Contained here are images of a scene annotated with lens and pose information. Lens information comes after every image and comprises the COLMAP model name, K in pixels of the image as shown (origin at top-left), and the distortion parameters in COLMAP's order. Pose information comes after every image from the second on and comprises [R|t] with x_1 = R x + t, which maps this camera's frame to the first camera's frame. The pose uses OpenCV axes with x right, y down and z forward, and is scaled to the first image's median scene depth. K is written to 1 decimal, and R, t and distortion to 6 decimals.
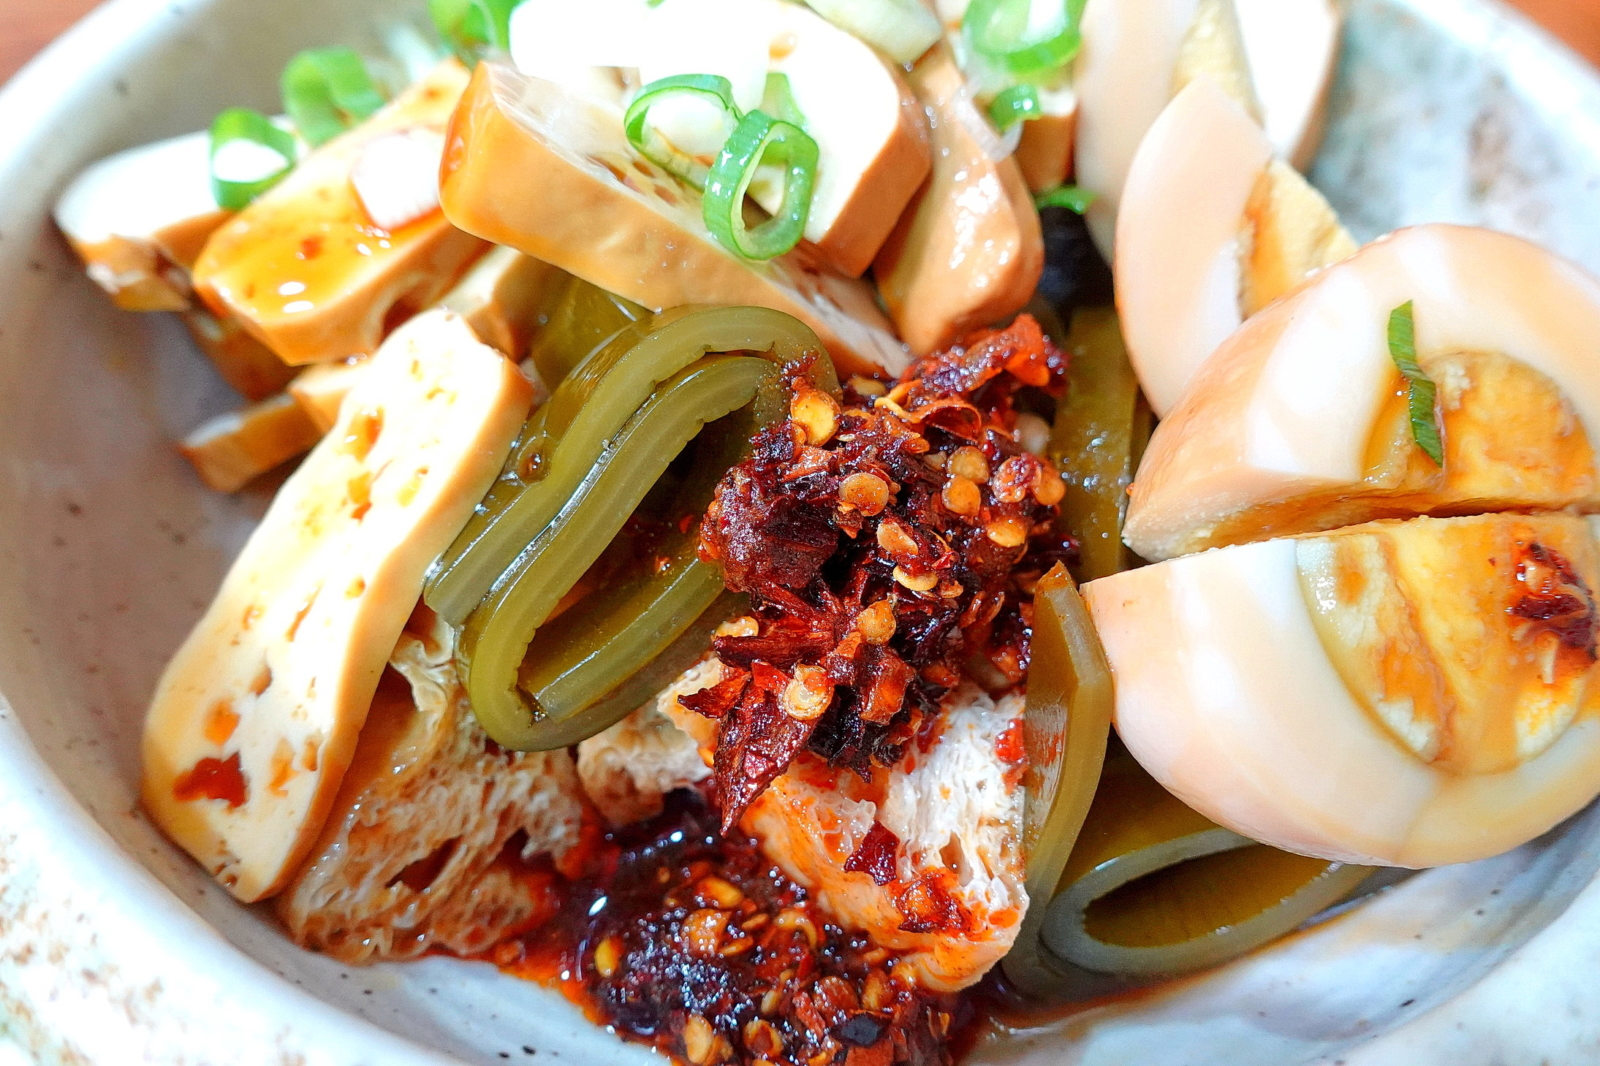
lens RADIAL K [[1020.4, 0, 793.4], [0, 1020.4, 535.0], [0, 0, 1]] dist [0.007564, -0.002975]
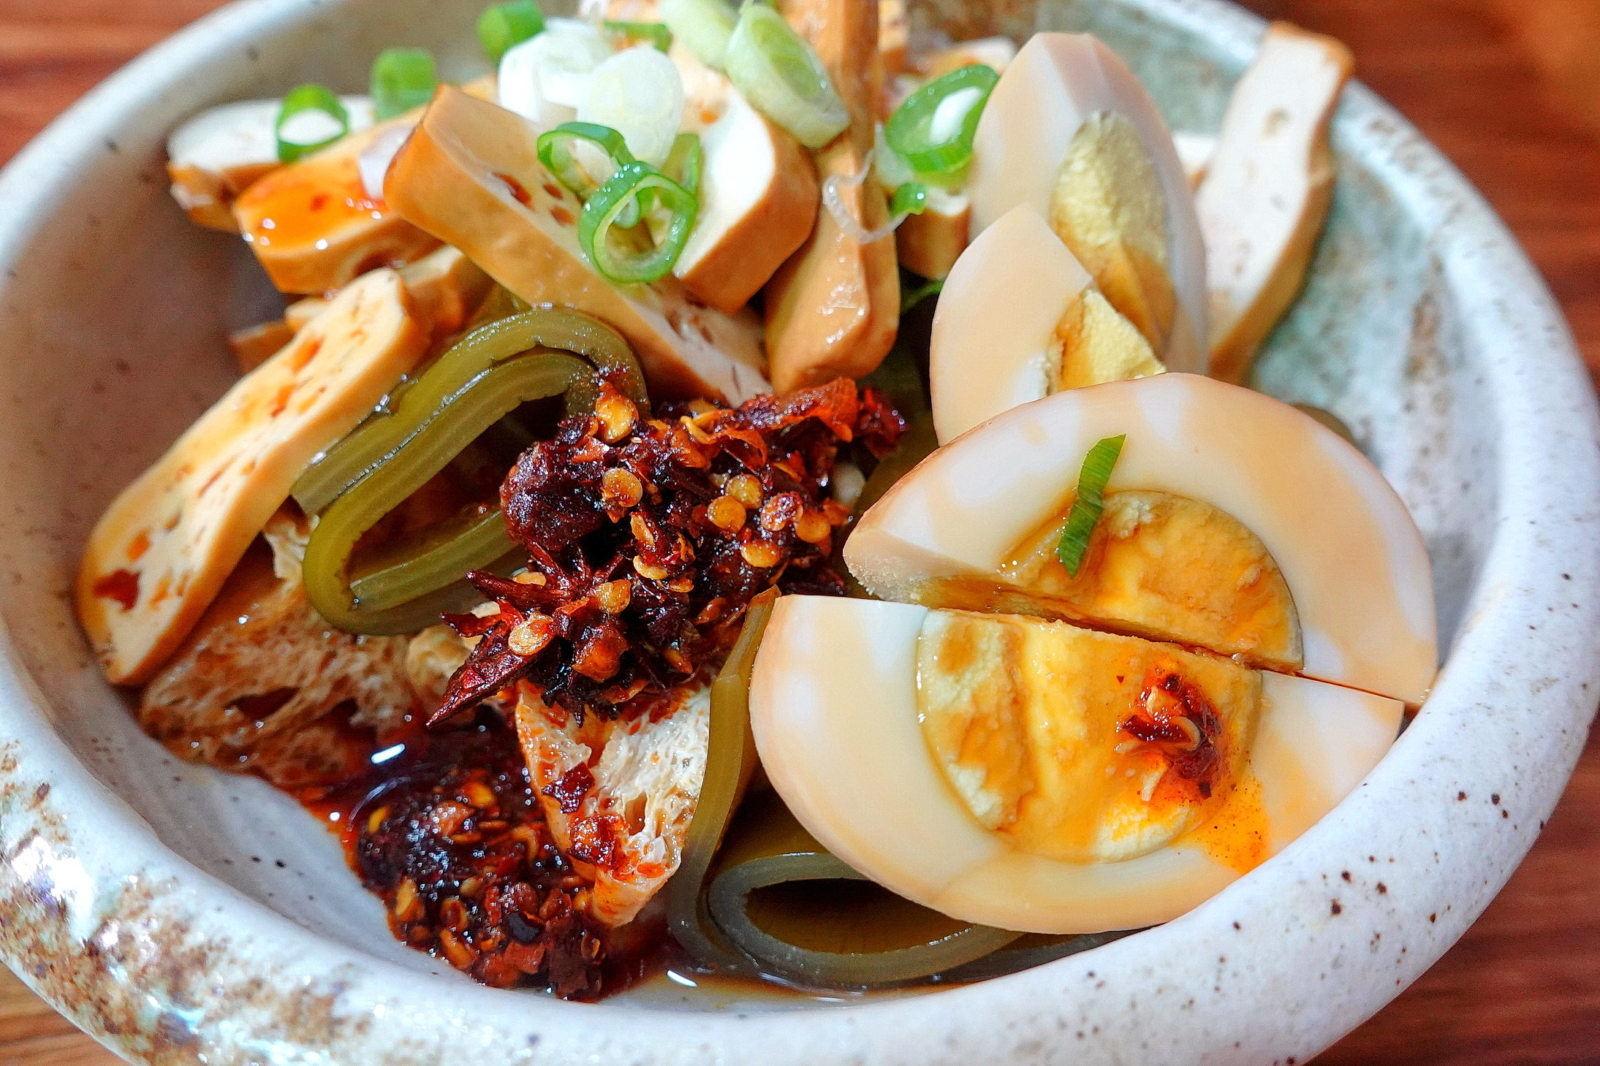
lens RADIAL K [[1020.4, 0, 793.4], [0, 1020.4, 535.0], [0, 0, 1]] dist [0.007564, -0.002975]
pose [[0.954031, 0.244081, -0.173924, 0.438090], [-0.249301, 0.968389, -0.008484, -0.023282], [0.166355, 0.051453, 0.984723, -0.128339]]
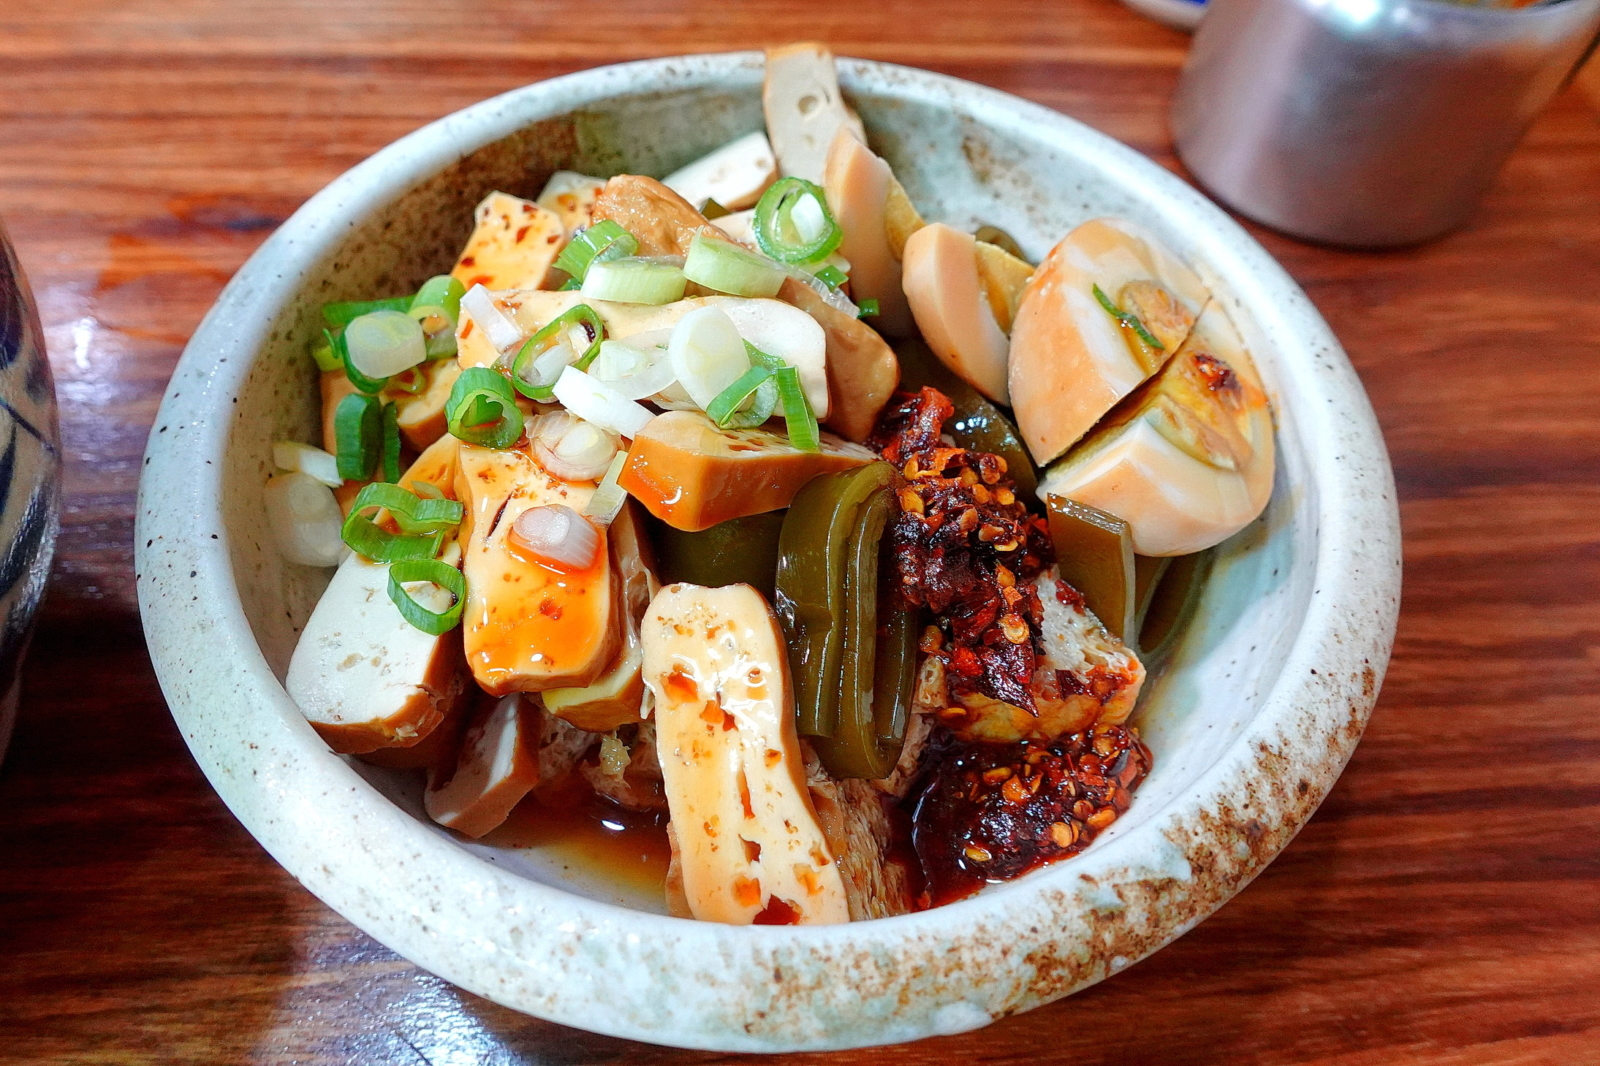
lens RADIAL K [[1042.2, 0, 783.5], [0, 1042.2, 529.2], [0, 0, 1]] dist [0.006004, 0.000346]
pose [[0.719577, -0.569920, 0.396738, -0.809401], [0.569092, 0.811384, 0.133384, -0.413598], [-0.397925, 0.129801, 0.908189, -0.472657]]
